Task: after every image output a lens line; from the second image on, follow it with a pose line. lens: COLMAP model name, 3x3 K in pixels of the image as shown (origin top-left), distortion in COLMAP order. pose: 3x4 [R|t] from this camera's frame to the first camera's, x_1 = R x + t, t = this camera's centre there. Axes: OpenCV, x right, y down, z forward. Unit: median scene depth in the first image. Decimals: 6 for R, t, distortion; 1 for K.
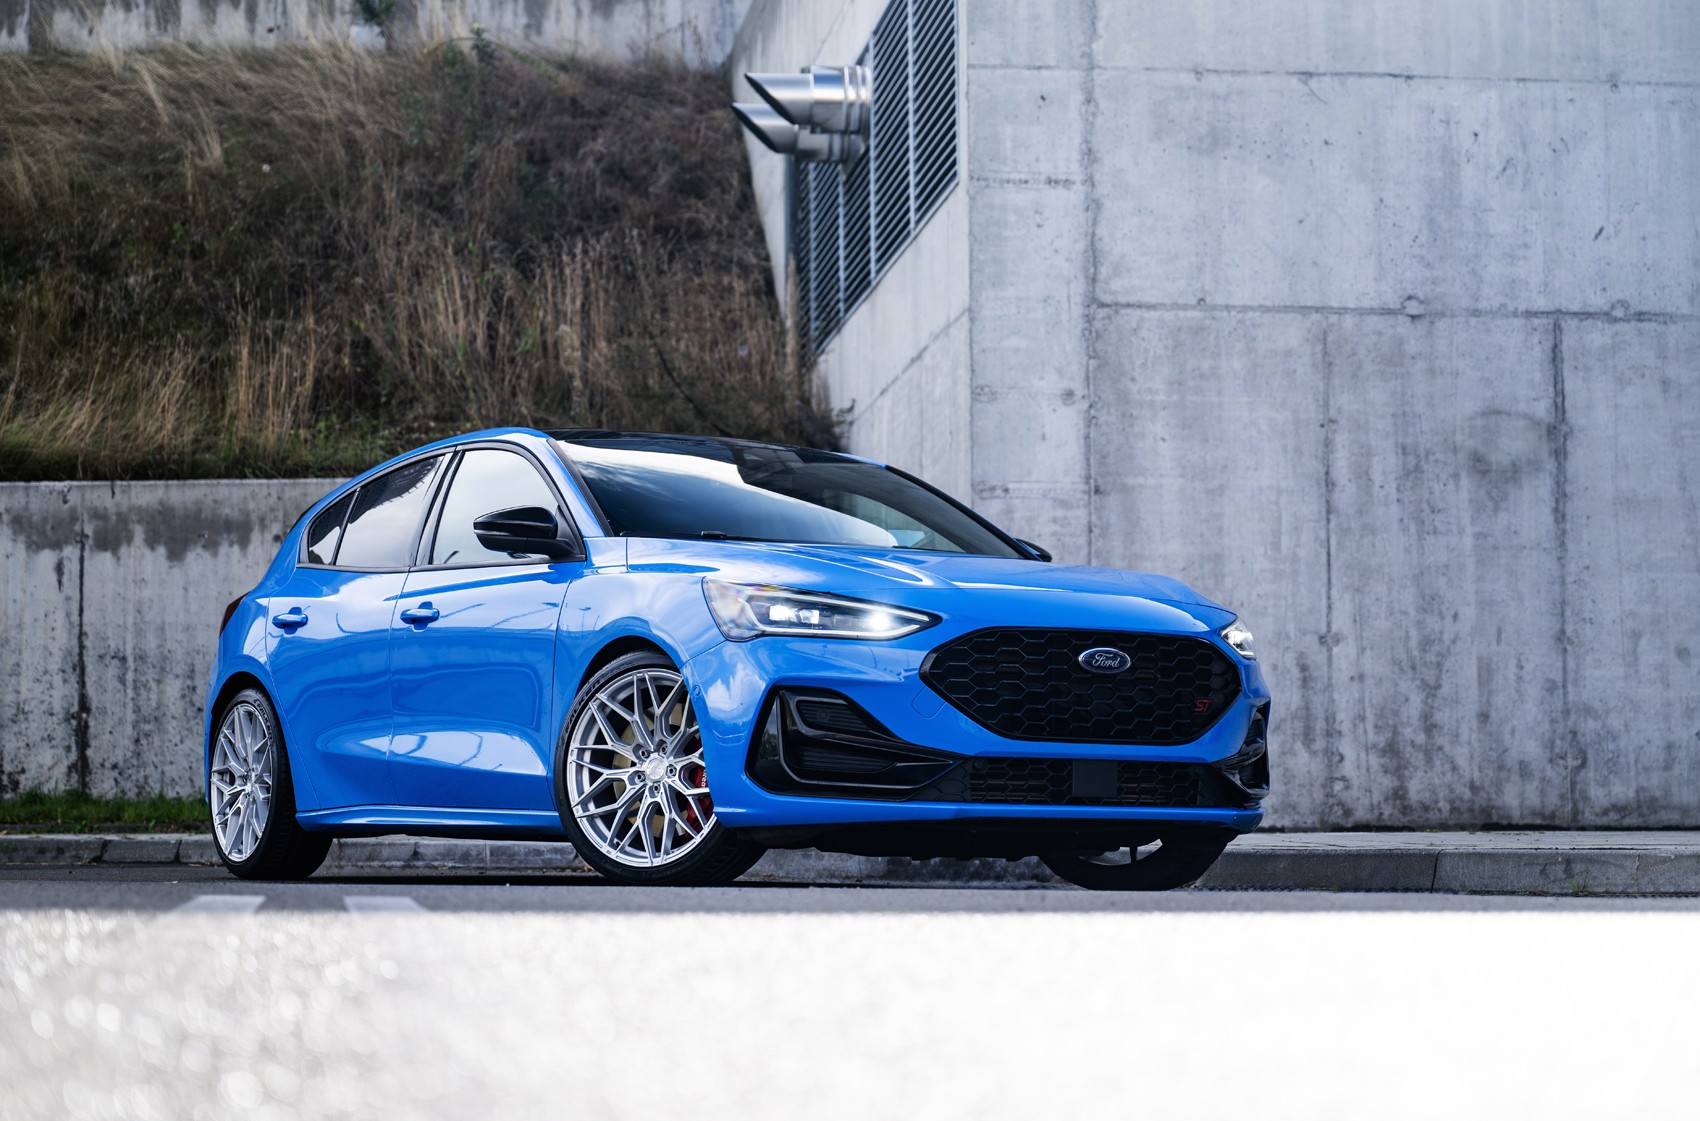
lens RADIAL K [[3452.0, 0, 816.8], [0, 3452.0, 570.8], [0, 0, 1]] dist [0.023497, -0.197048]
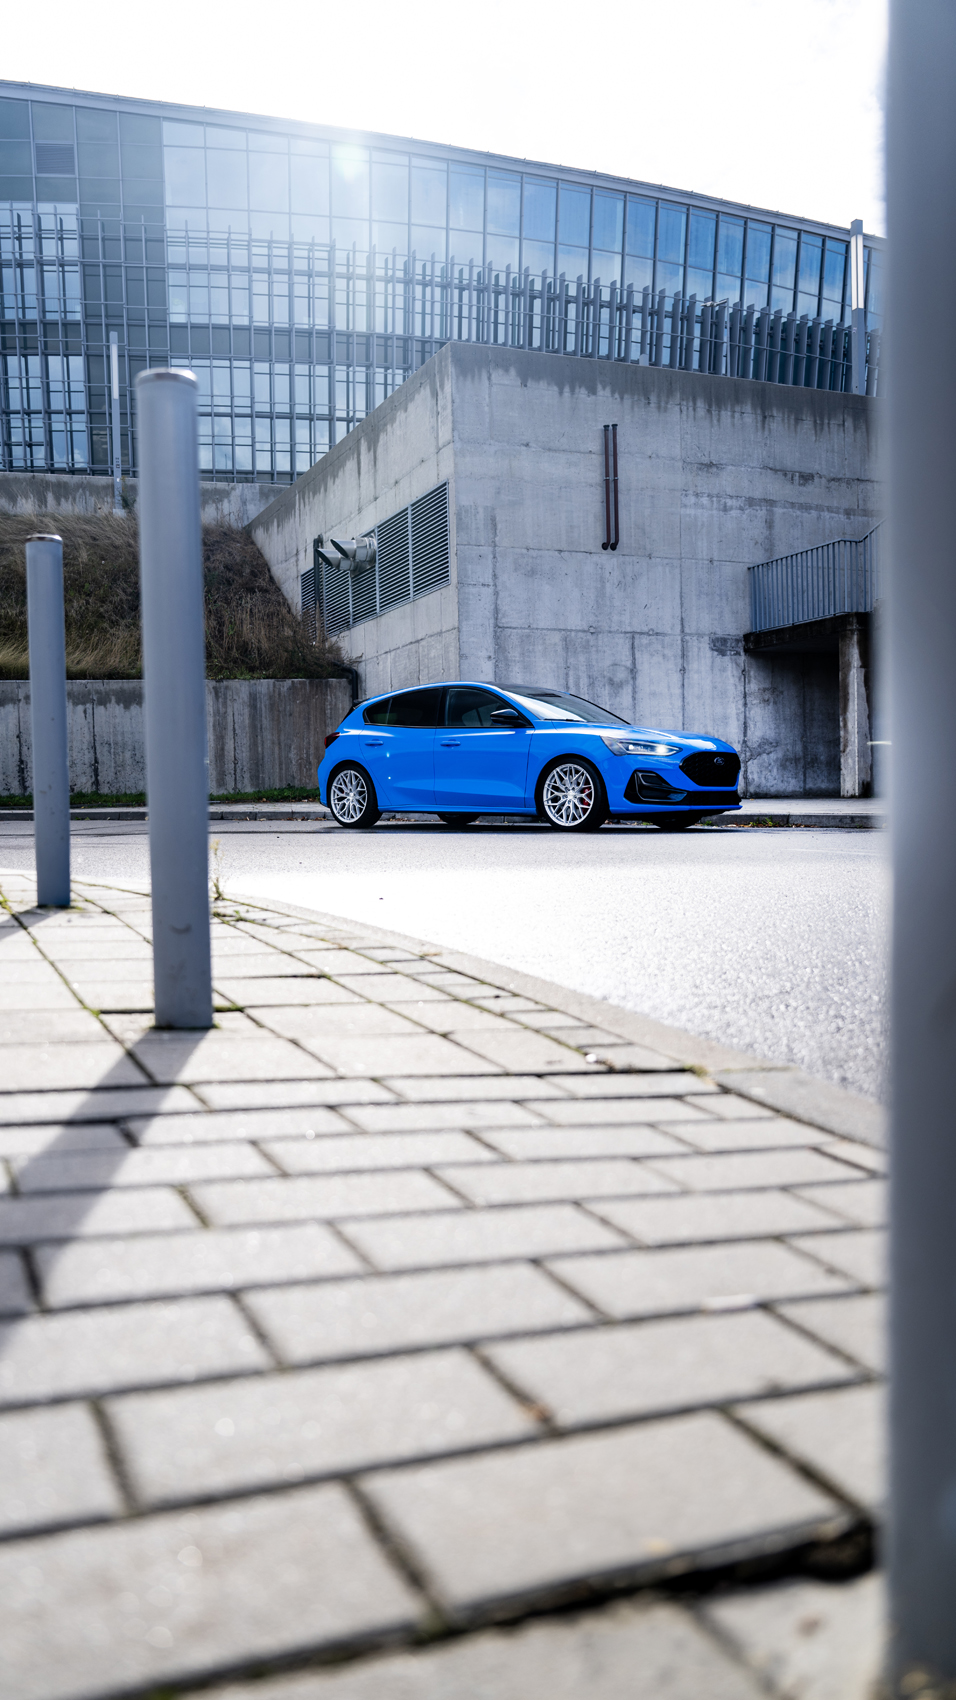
lens RADIAL K [[1193.3, 0, 393.7], [0, 1193.3, 849.9], [0, 0, 1]] dist [-0.007286, 0.000160]
pose [[0.967923, -0.027393, 0.249747, -0.268969], [-0.004457, 0.992010, 0.126082, -0.015181], [-0.251206, -0.123150, 0.960068, 0.002168]]
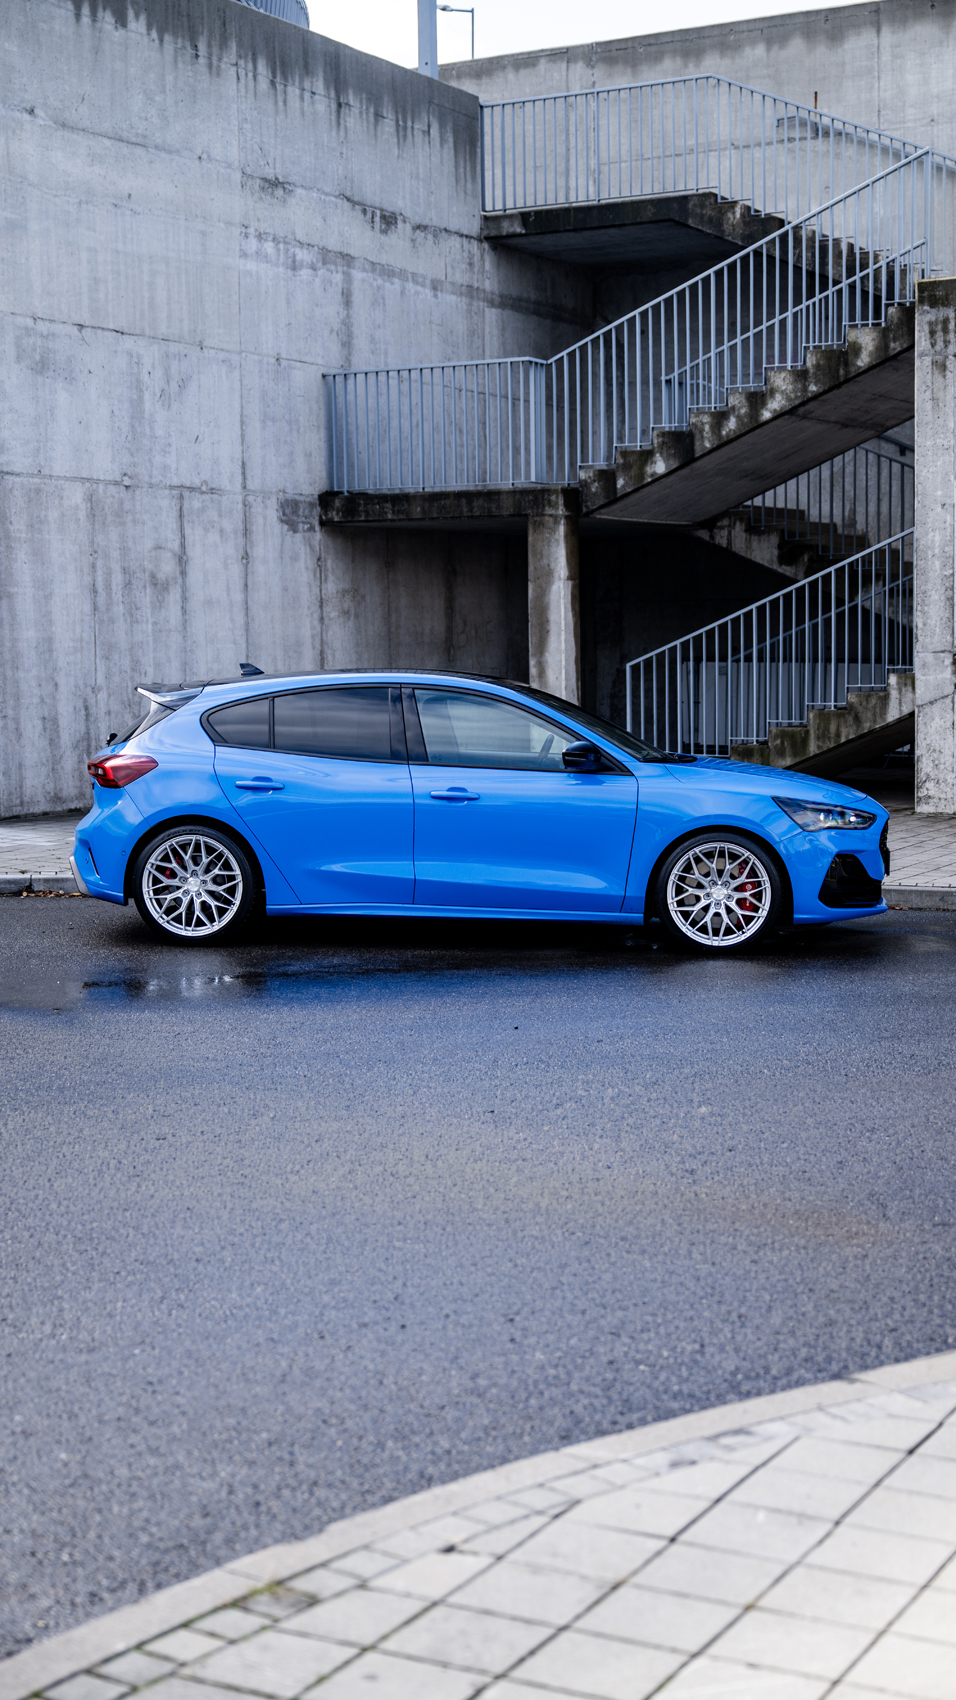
lens RADIAL K [[2401.7, 0, 478.0], [0, 2401.7, 850.0], [0, 0, 1]] dist [0.002927, 0.002096]
pose [[0.589877, -0.075422, 0.803963, -0.646744], [-0.067395, 0.987556, 0.142094, -0.076700], [-0.804675, -0.138001, 0.577454, 0.197685]]
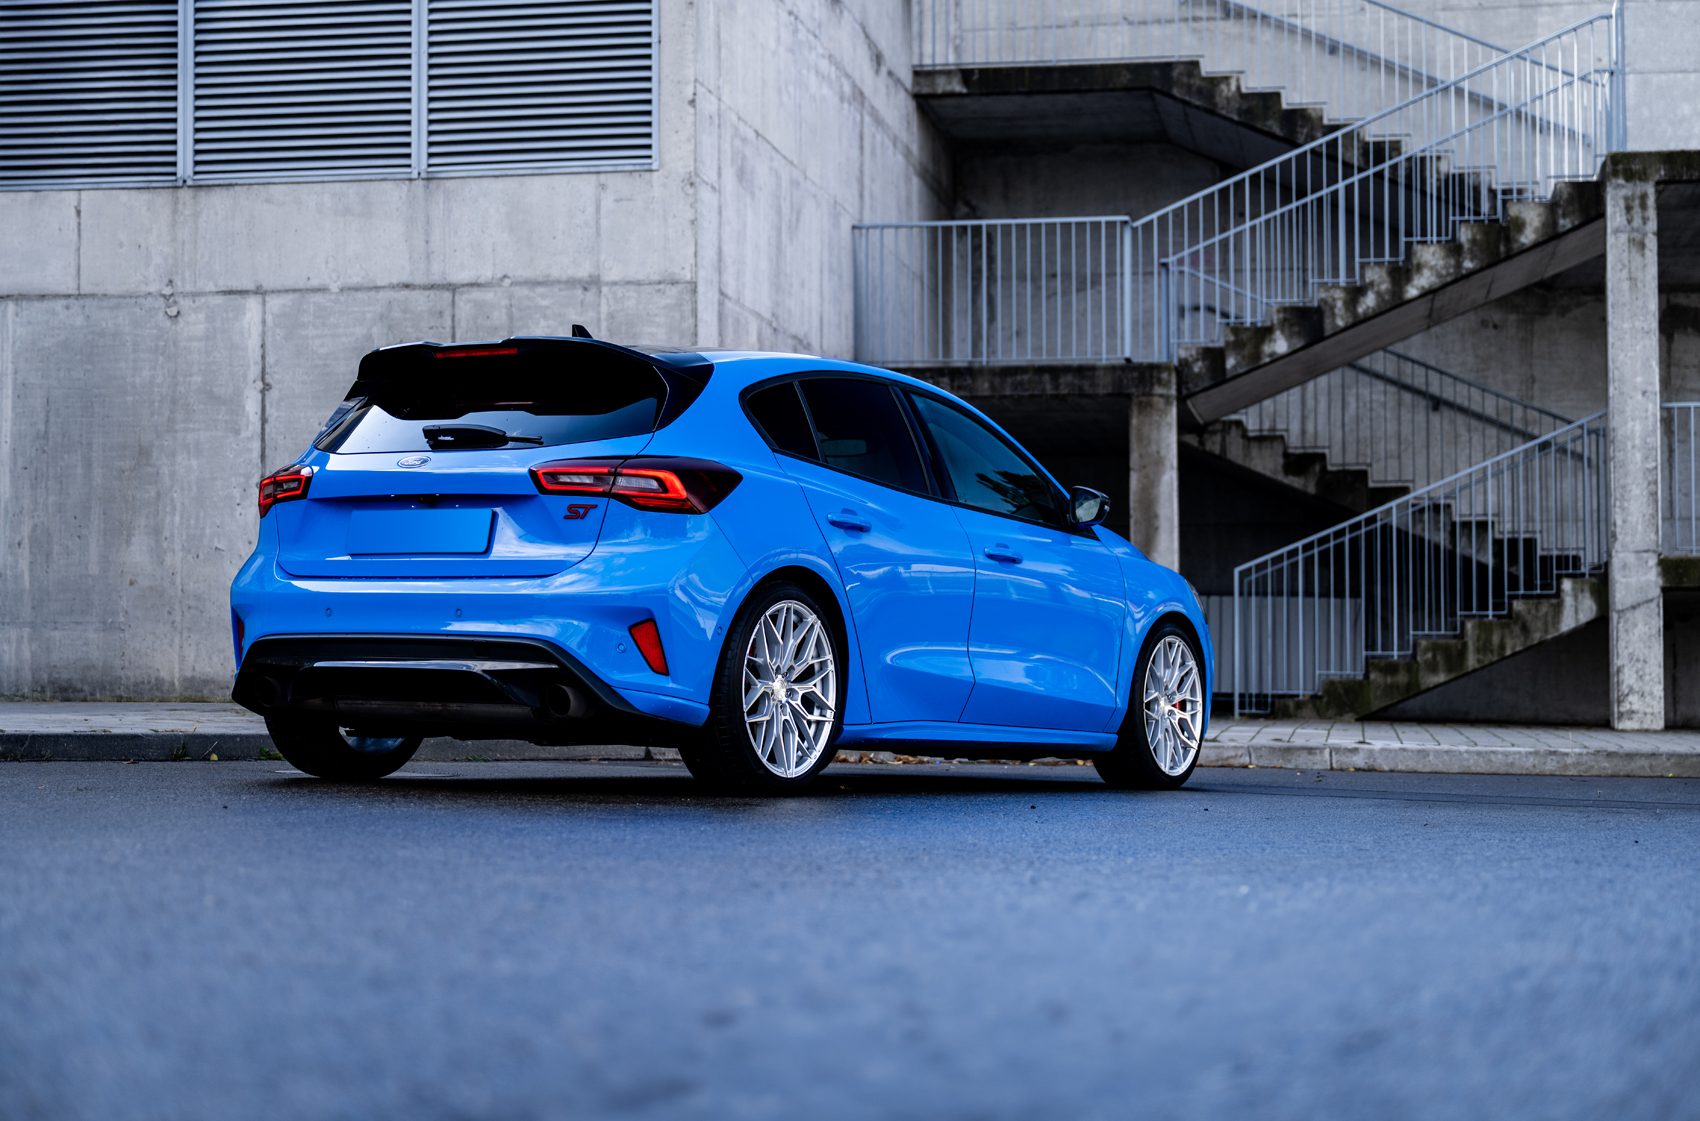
lens RADIAL K [[2916.2, 0, 842.7], [0, 2916.2, 556.5], [0, 0, 1]] dist [0.018882, -0.065979]
pose [[0.298195, 0.046049, 0.953393, -0.894073], [-0.093034, 0.995482, -0.018984, 0.033007], [-0.949960, -0.083037, 0.301132, 0.629384]]
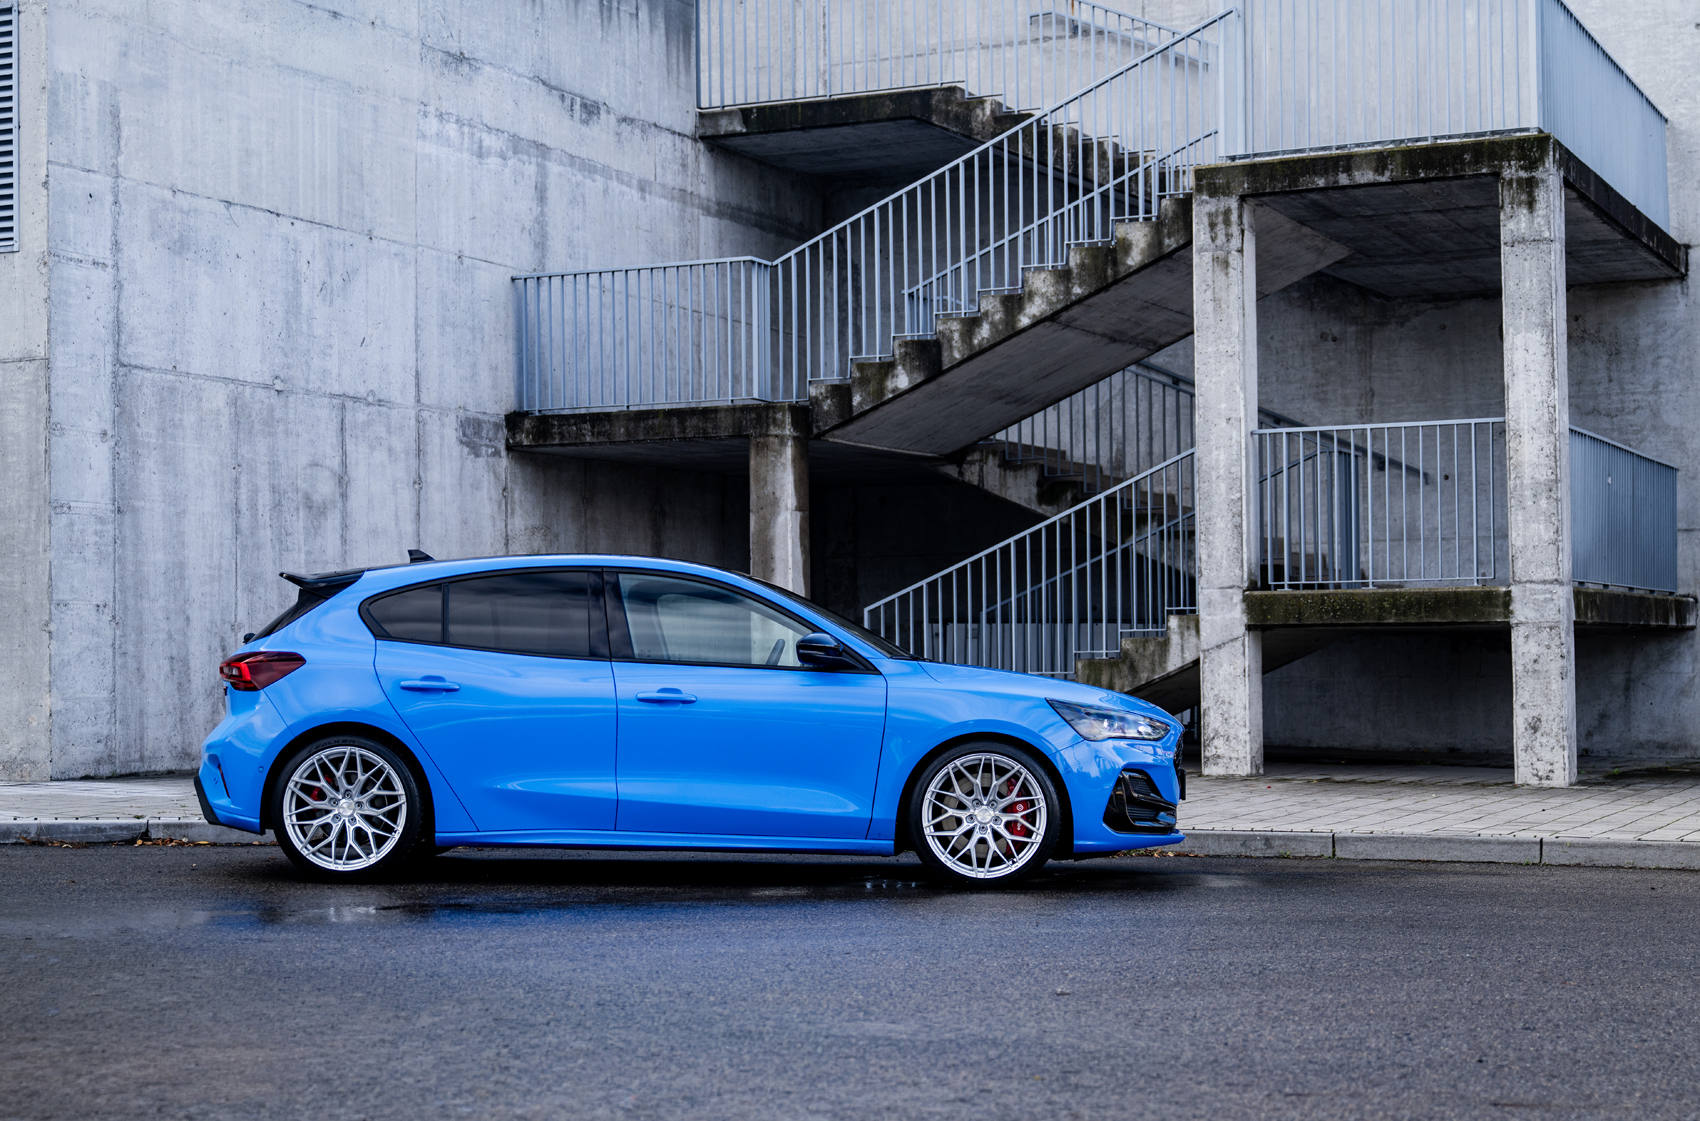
lens RADIAL K [[2734.2, 0, 867.9], [0, 2734.2, 576.4], [0, 0, 1]] dist [0.007489, -0.025370]
pose [[0.534595, 0.025679, 0.844718, -0.619854], [-0.073790, 0.997139, 0.016387, -0.035515], [-0.841881, -0.071092, 0.534960, 0.217045]]
